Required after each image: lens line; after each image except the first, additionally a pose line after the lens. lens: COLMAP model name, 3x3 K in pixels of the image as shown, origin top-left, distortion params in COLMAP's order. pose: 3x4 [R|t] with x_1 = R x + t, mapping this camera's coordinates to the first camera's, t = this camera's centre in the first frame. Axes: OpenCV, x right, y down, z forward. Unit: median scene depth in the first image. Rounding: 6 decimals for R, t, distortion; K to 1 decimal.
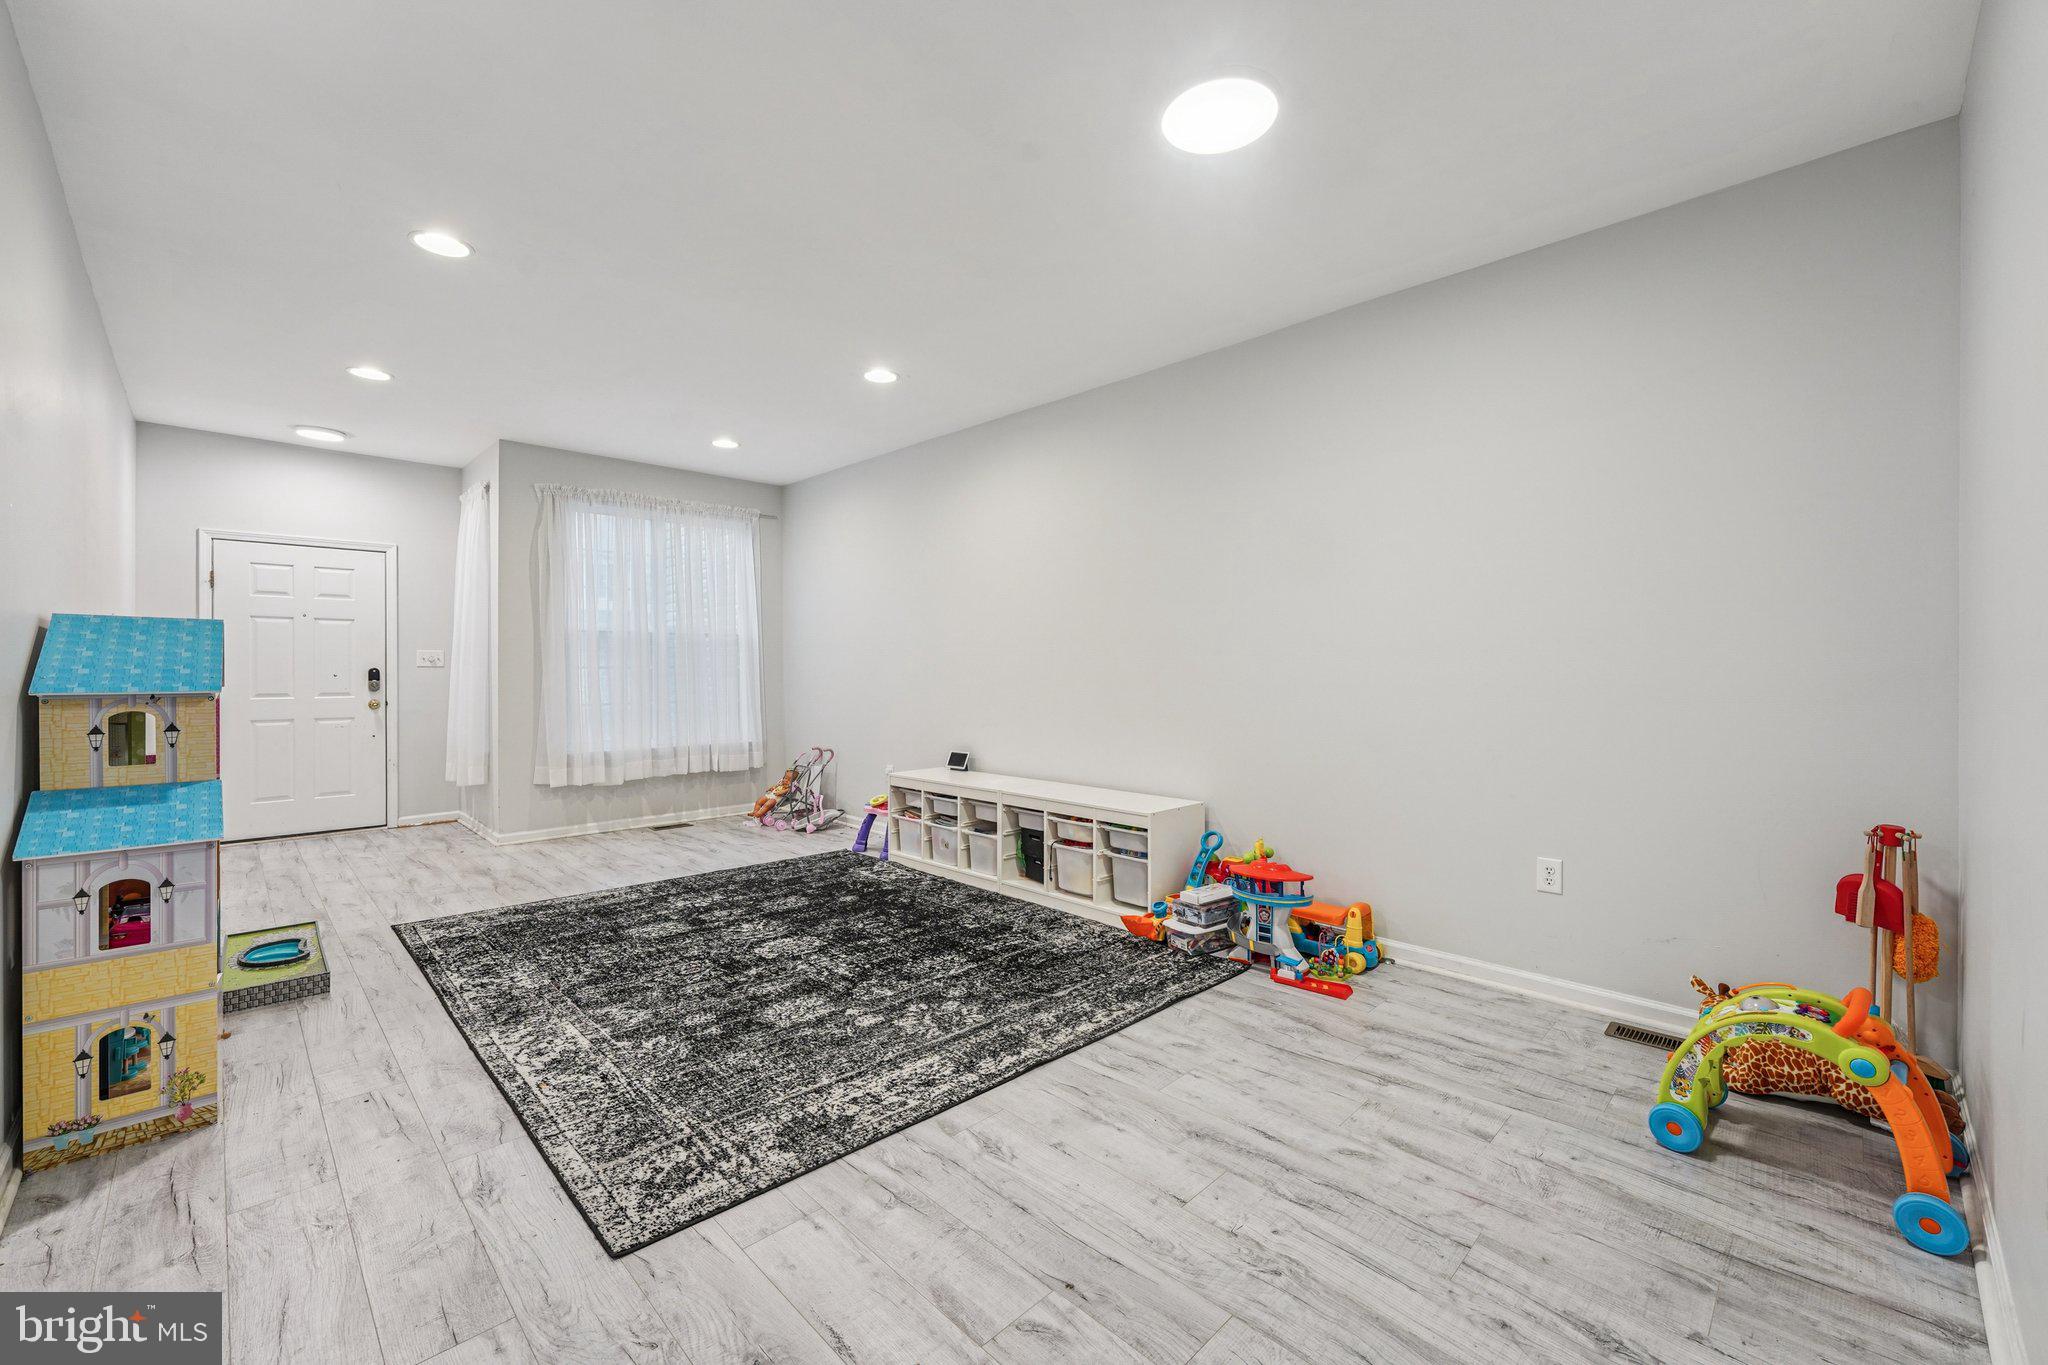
lens RADIAL K [[822.8, 0, 1021.7], [0, 822.8, 675.6], [0, 0, 1]] dist [-0.000995, 0.000454]
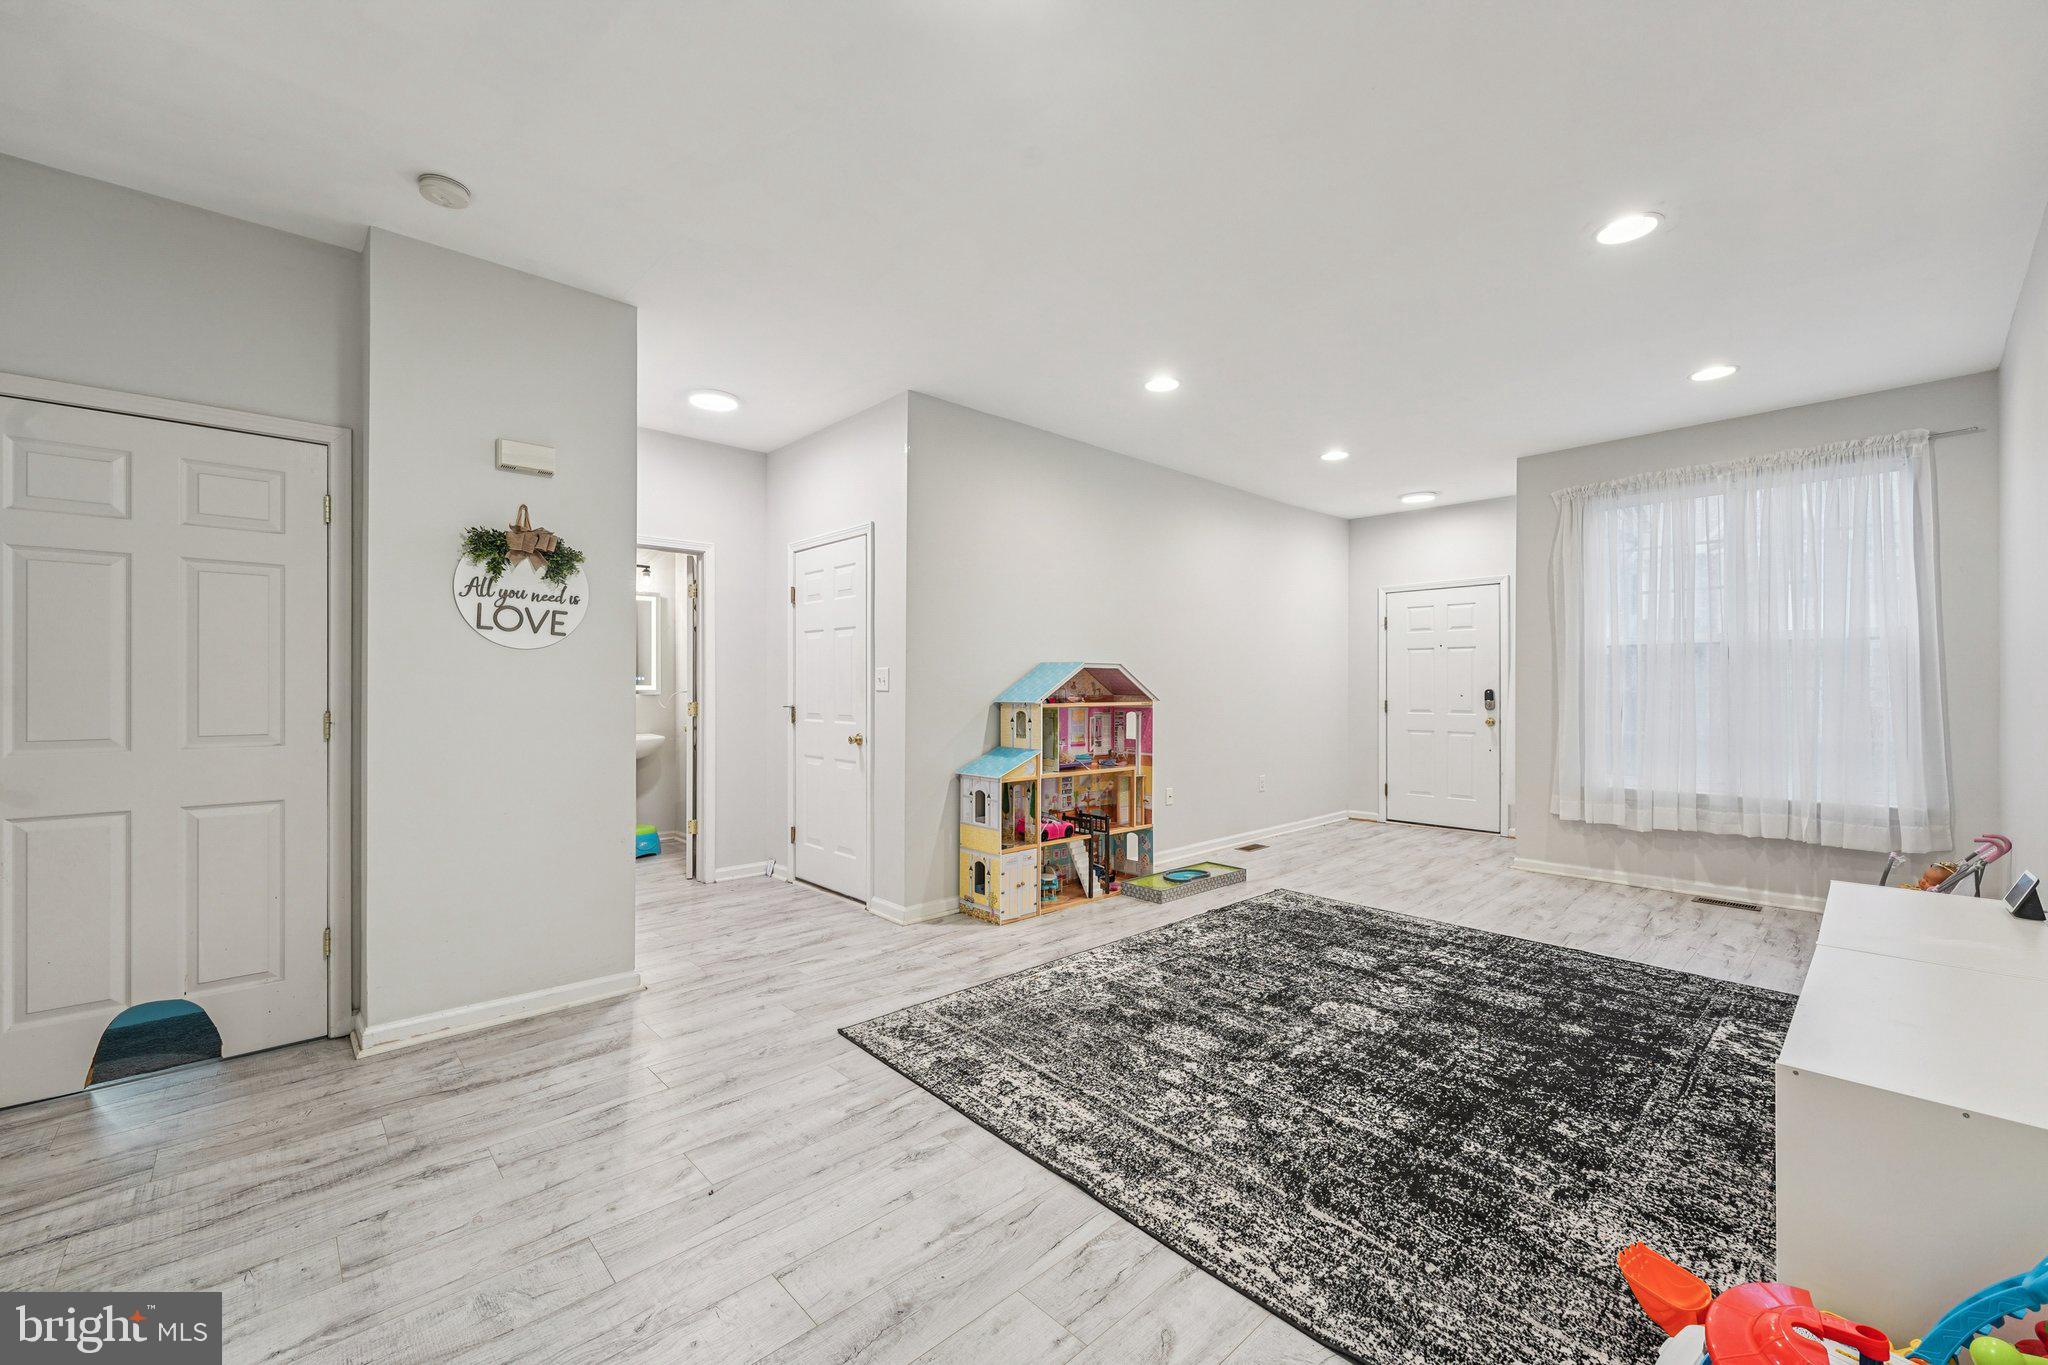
lens RADIAL K [[822.8, 0, 1025.5], [0, 822.8, 686.8], [0, 0, 1]] dist [-0.000995, 0.000454]
pose [[-0.027556, -0.002437, -0.999617, 0.599479], [-0.009415, 0.999953, -0.002179, -0.006940], [0.999576, 0.009351, -0.027578, 0.703896]]
